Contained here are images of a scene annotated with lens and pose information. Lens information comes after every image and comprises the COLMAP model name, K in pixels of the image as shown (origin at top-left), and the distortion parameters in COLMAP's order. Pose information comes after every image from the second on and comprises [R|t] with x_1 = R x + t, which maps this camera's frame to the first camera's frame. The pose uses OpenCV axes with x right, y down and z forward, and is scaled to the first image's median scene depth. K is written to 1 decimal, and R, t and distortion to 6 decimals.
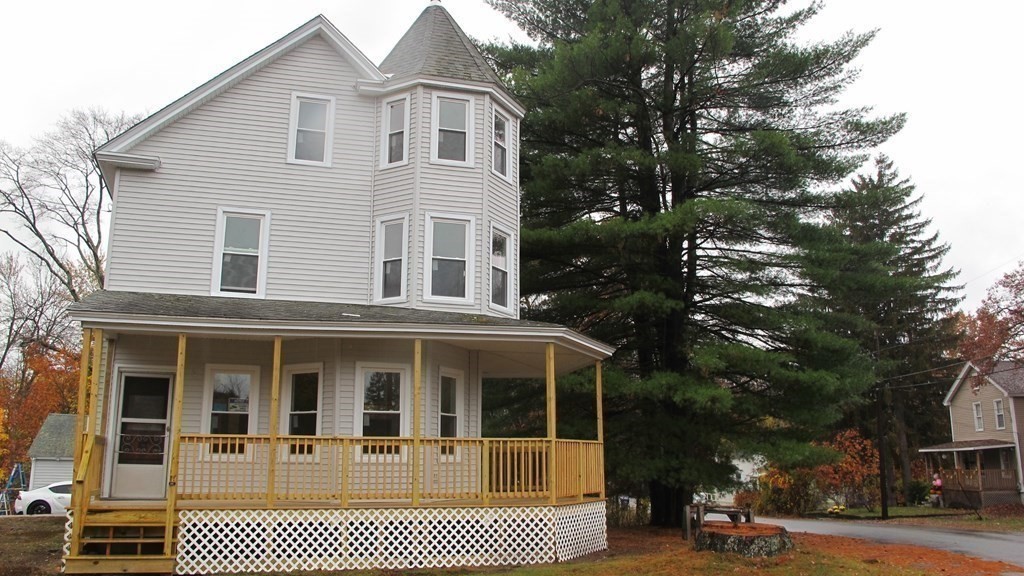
lens RADIAL K [[861.9, 0, 511.9], [0, 861.9, 268.7], [0, 0, 1]] dist [-0.157467, 0.136948]
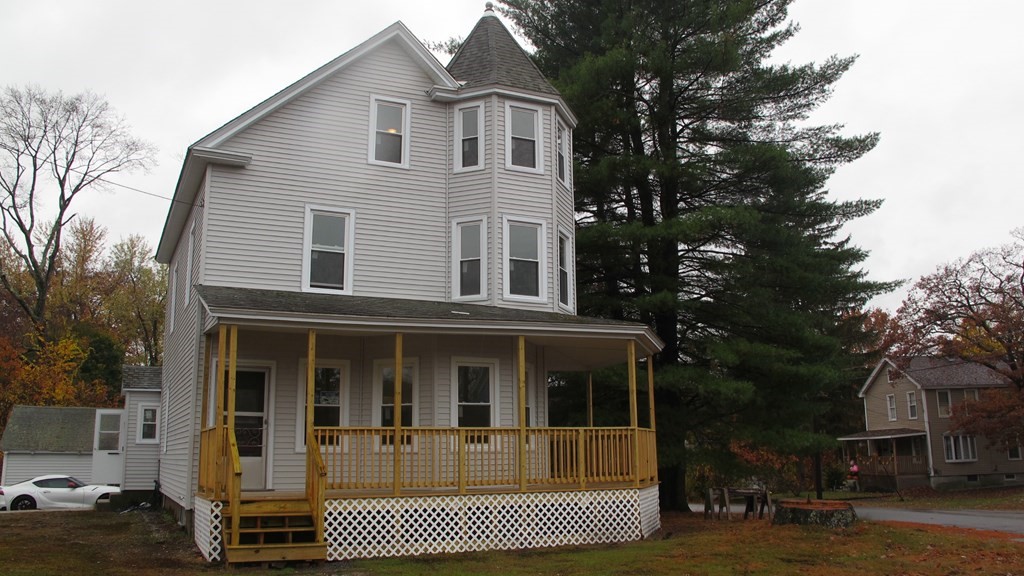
lens RADIAL K [[861.9, 0, 511.9], [0, 861.9, 268.7], [0, 0, 1]] dist [-0.157467, 0.136948]
pose [[0.991022, 0.019306, 0.132295, -0.226508], [-0.020745, 0.999740, 0.009504, -0.010276], [-0.132077, -0.012163, 0.991165, -0.054287]]
